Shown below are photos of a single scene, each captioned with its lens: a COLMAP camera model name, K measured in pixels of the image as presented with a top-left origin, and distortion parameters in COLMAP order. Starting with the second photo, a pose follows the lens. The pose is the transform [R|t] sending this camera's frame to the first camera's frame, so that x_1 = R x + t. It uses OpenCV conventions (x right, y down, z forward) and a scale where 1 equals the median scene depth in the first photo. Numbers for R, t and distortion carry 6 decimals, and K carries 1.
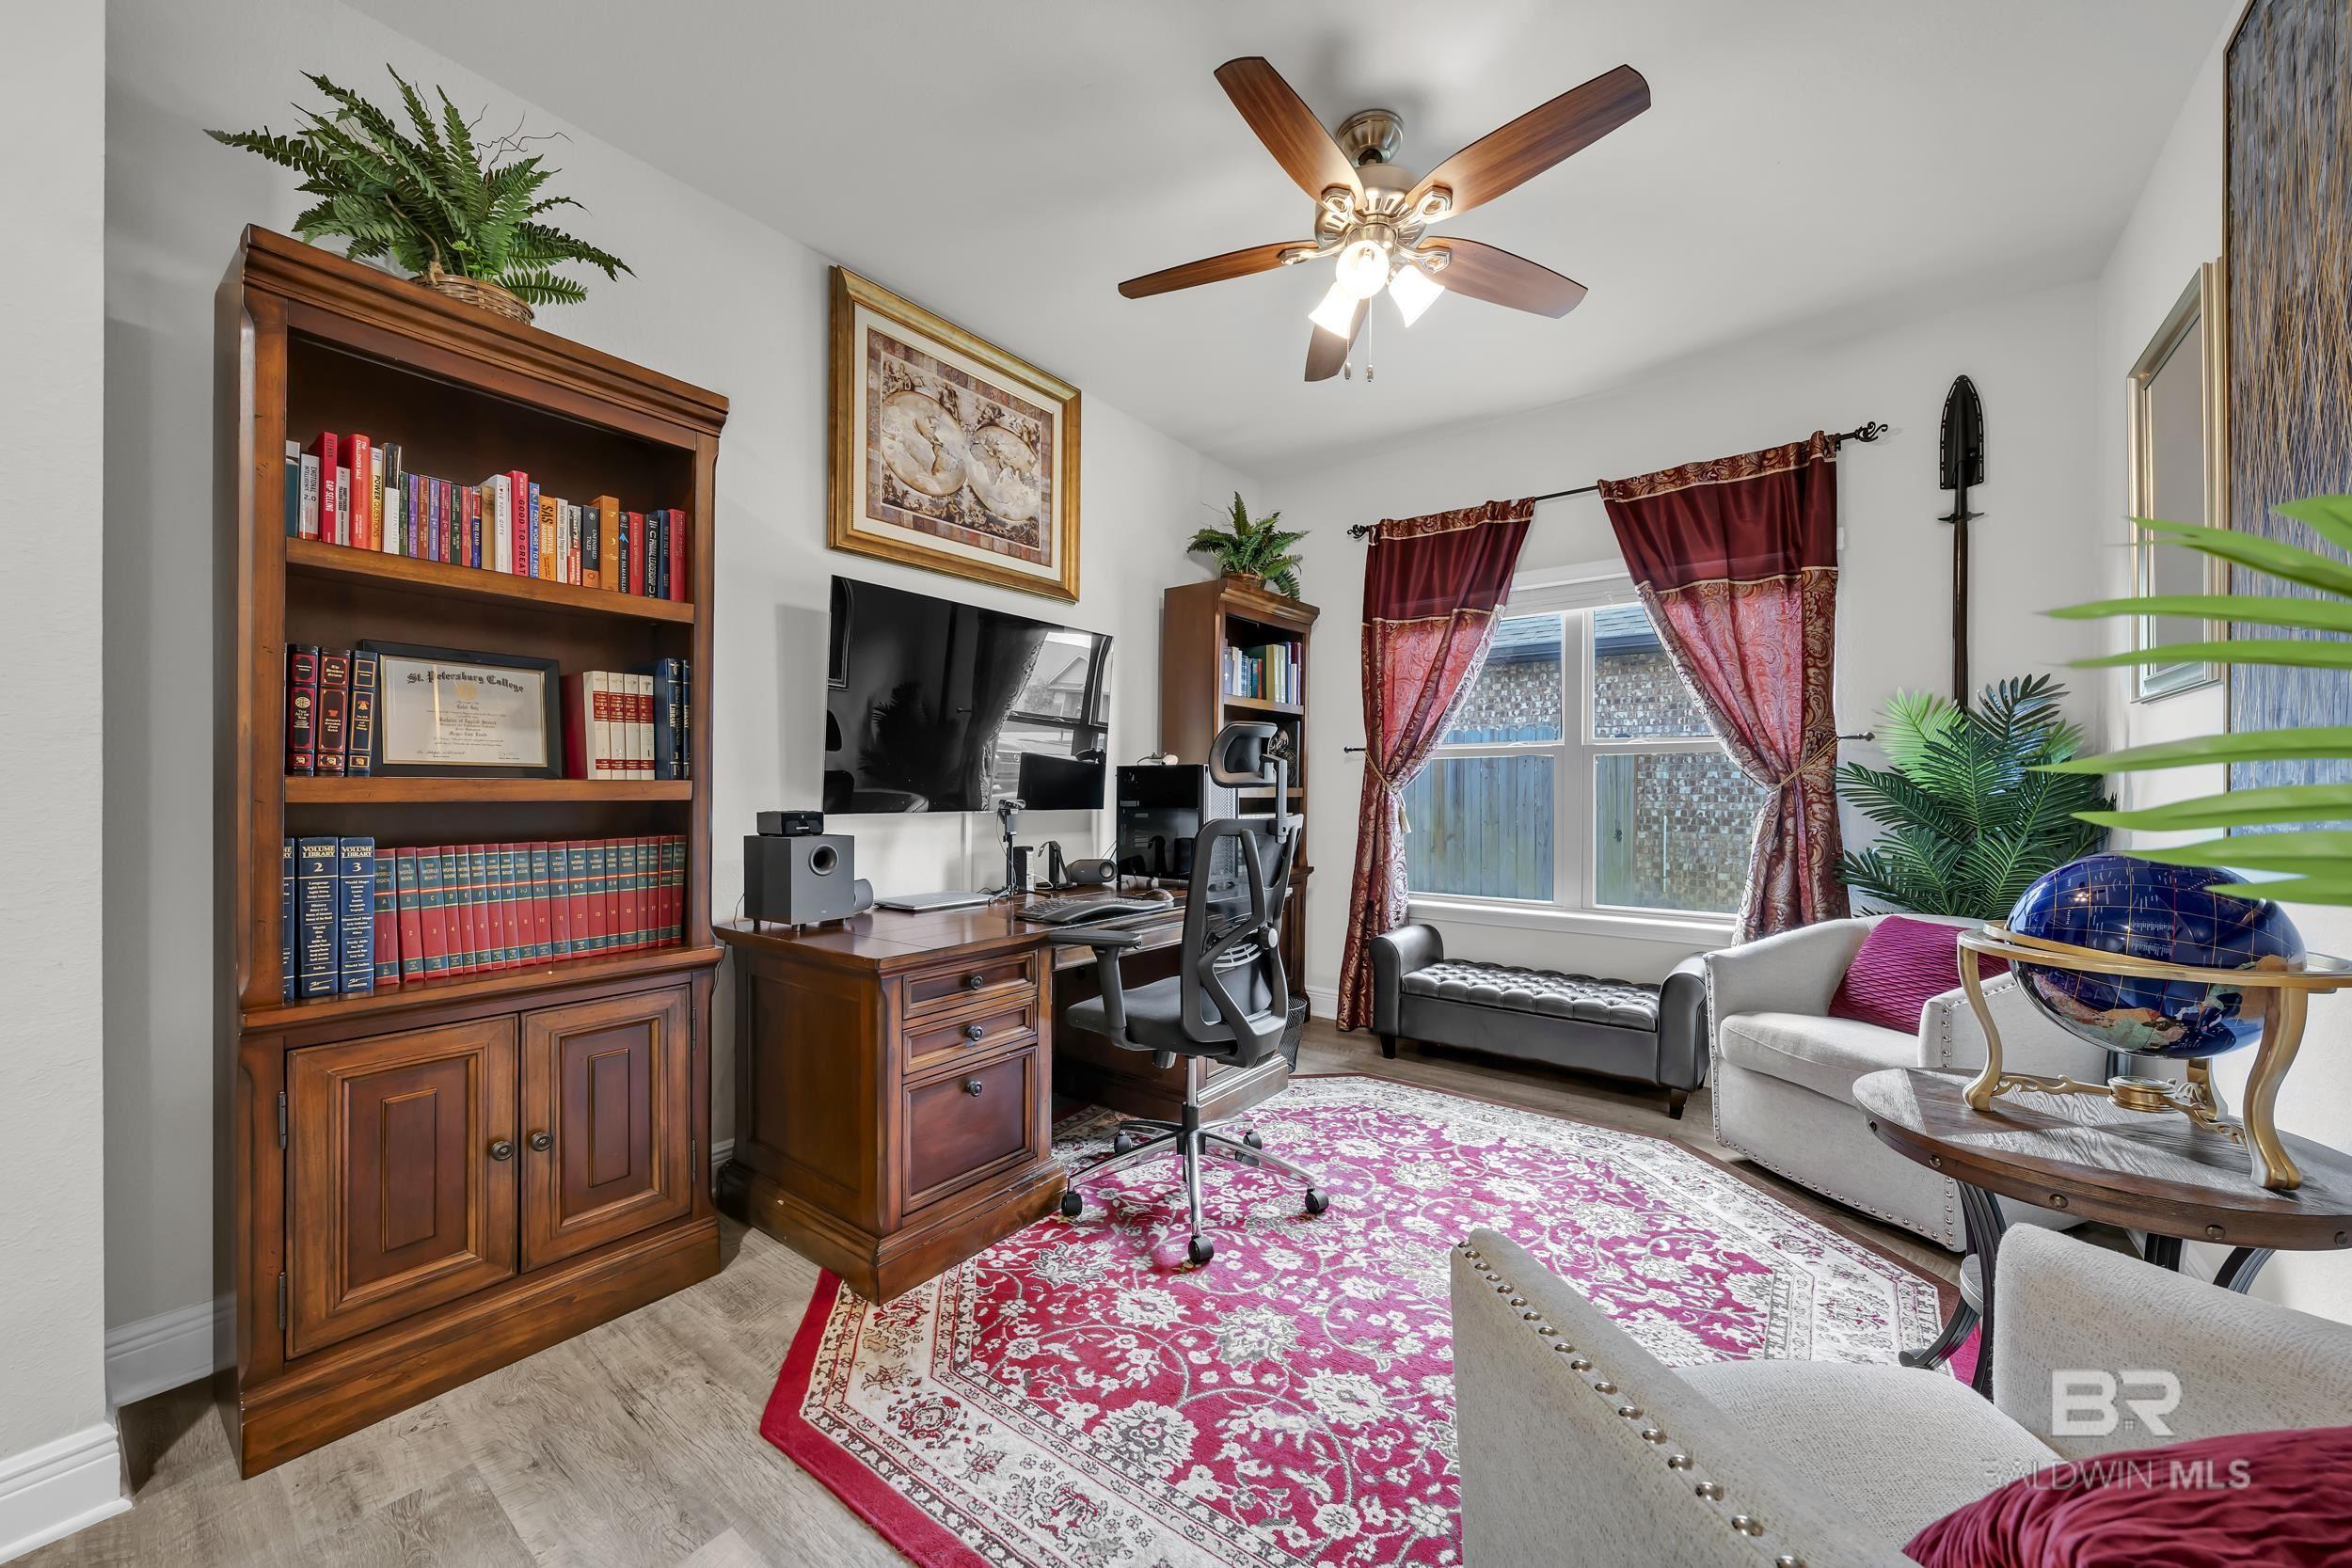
lens RADIAL K [[853.4, 0, 1117.4], [0, 853.4, 798.7], [0, 0, 1]] dist [-0.003474, 0.000033]
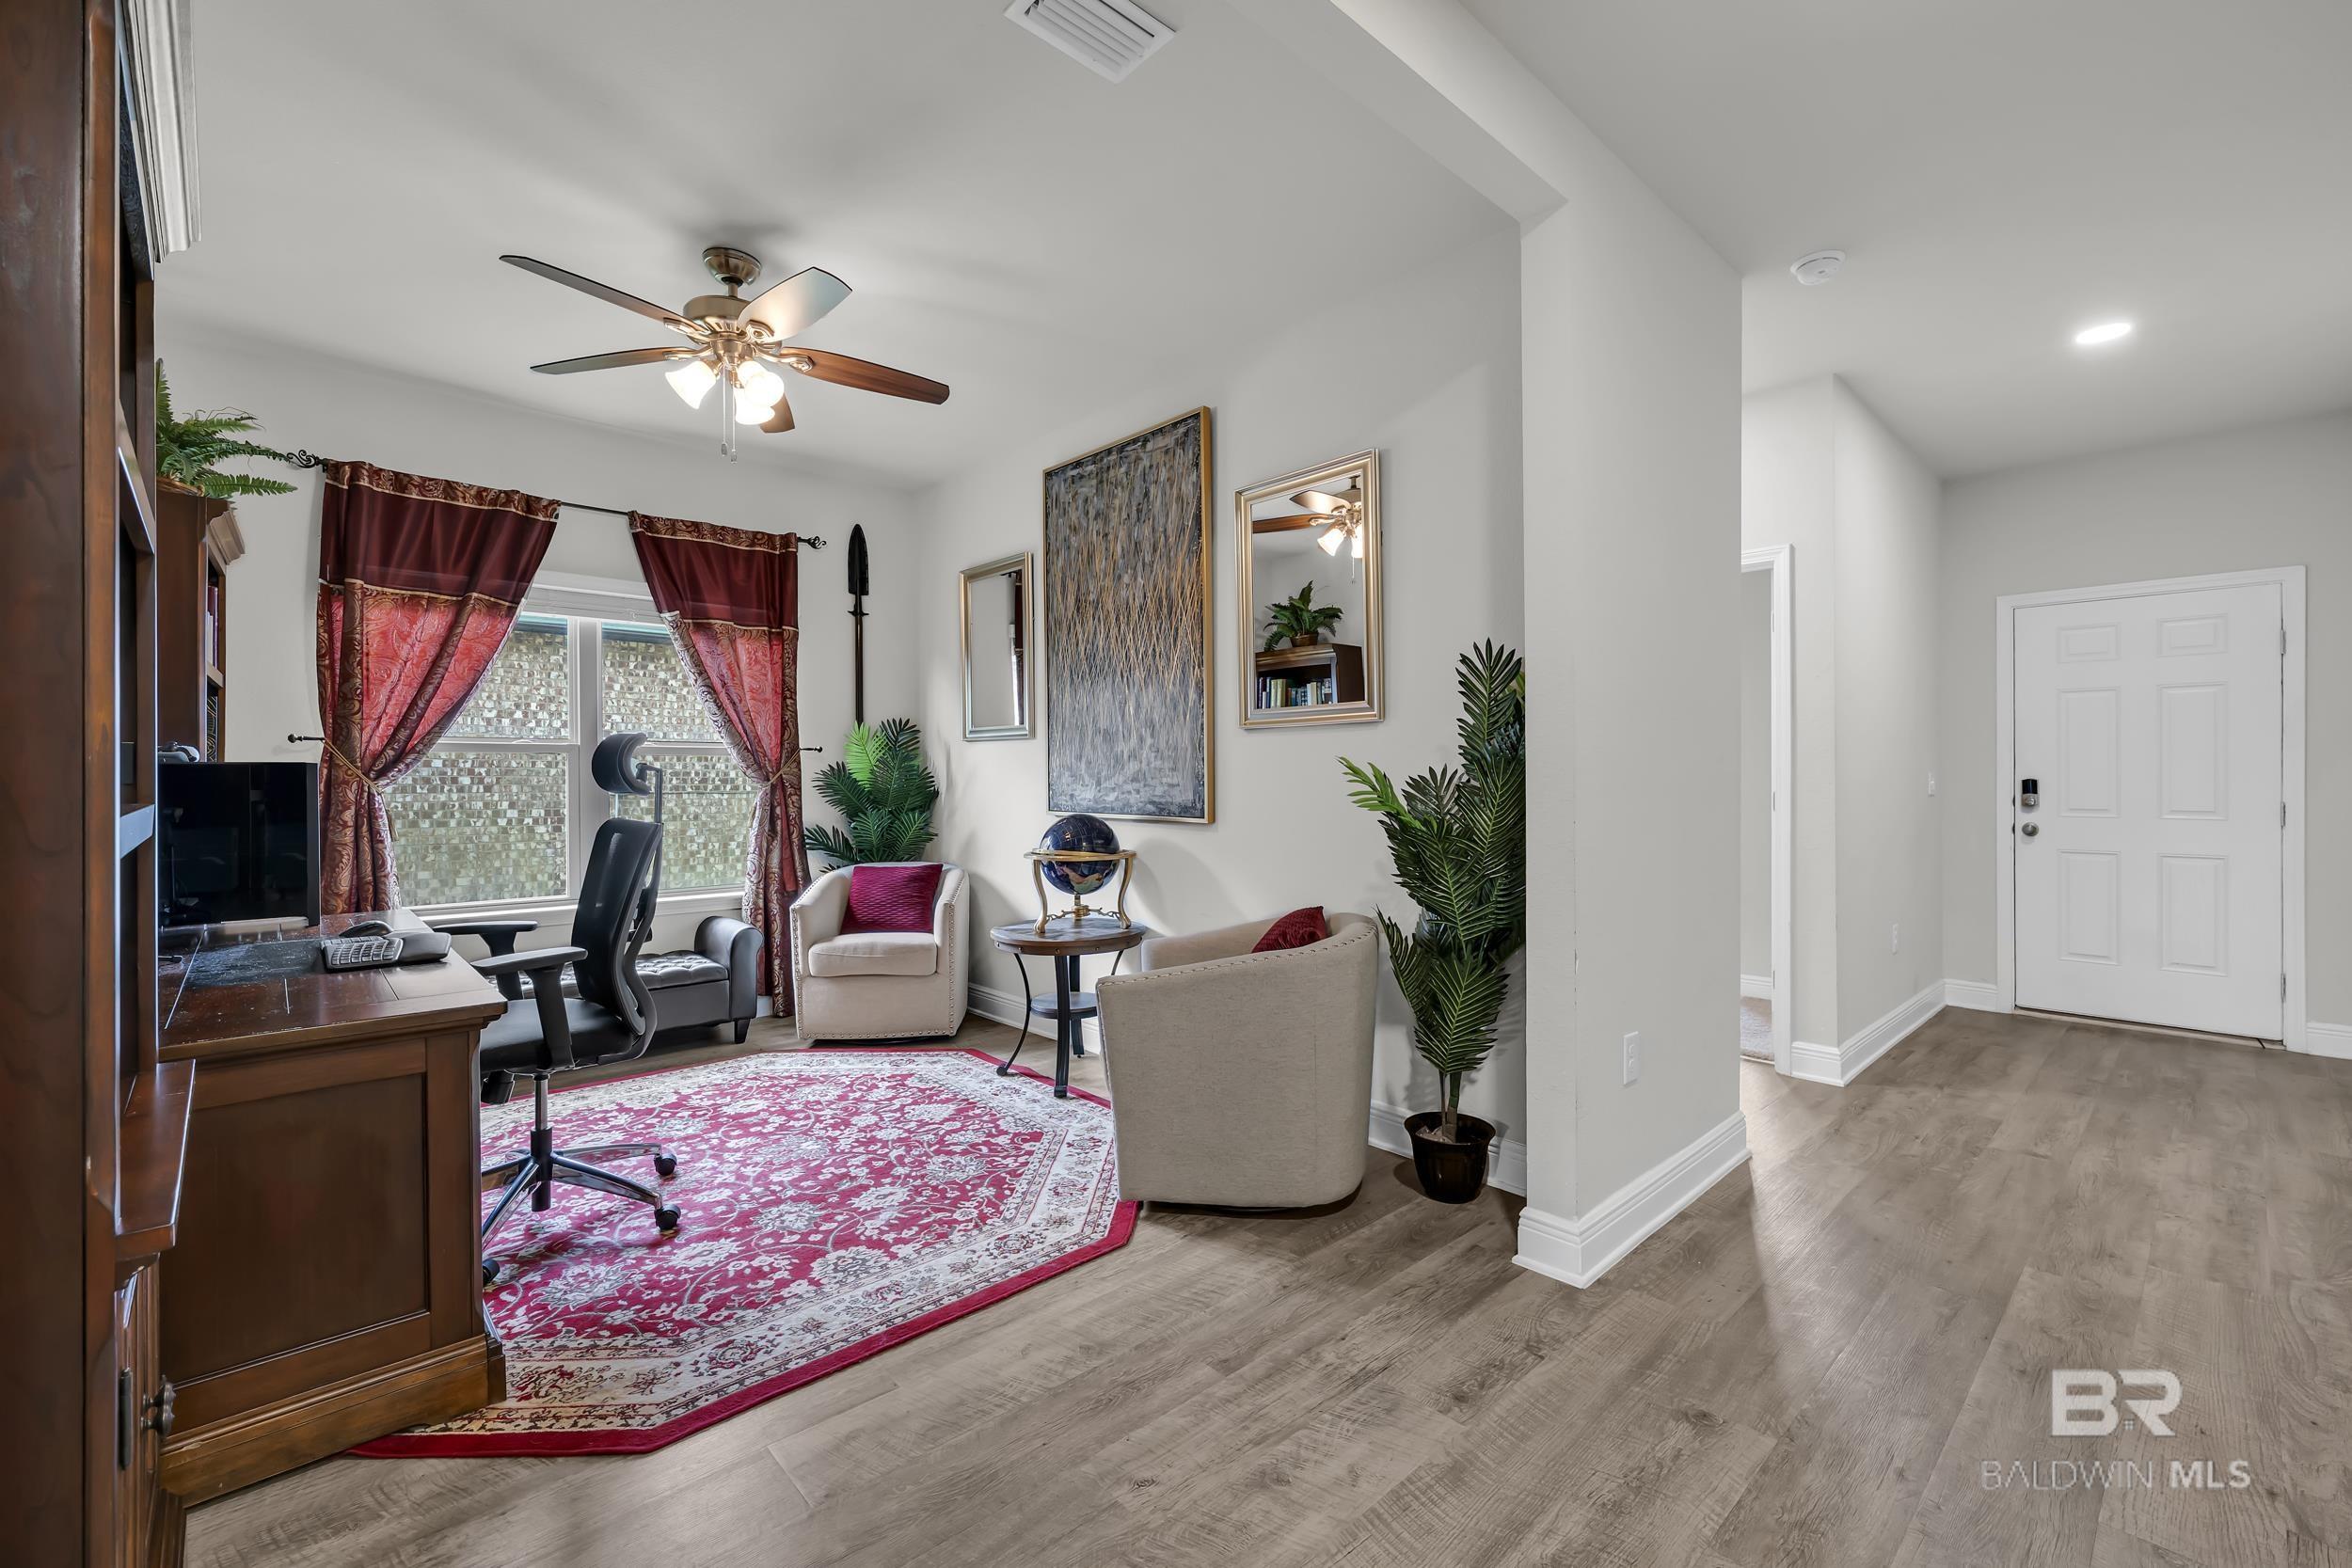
lens RADIAL K [[990.4, 0, 1171.5], [0, 990.4, 778.0], [0, 0, 1]] dist [-0.000838, 0.000967]
pose [[0.183882, -0.005693, 0.982932, -1.004872], [0.012839, 0.999912, 0.003389, -0.030171], [-0.982864, 0.011997, 0.183939, 0.120130]]
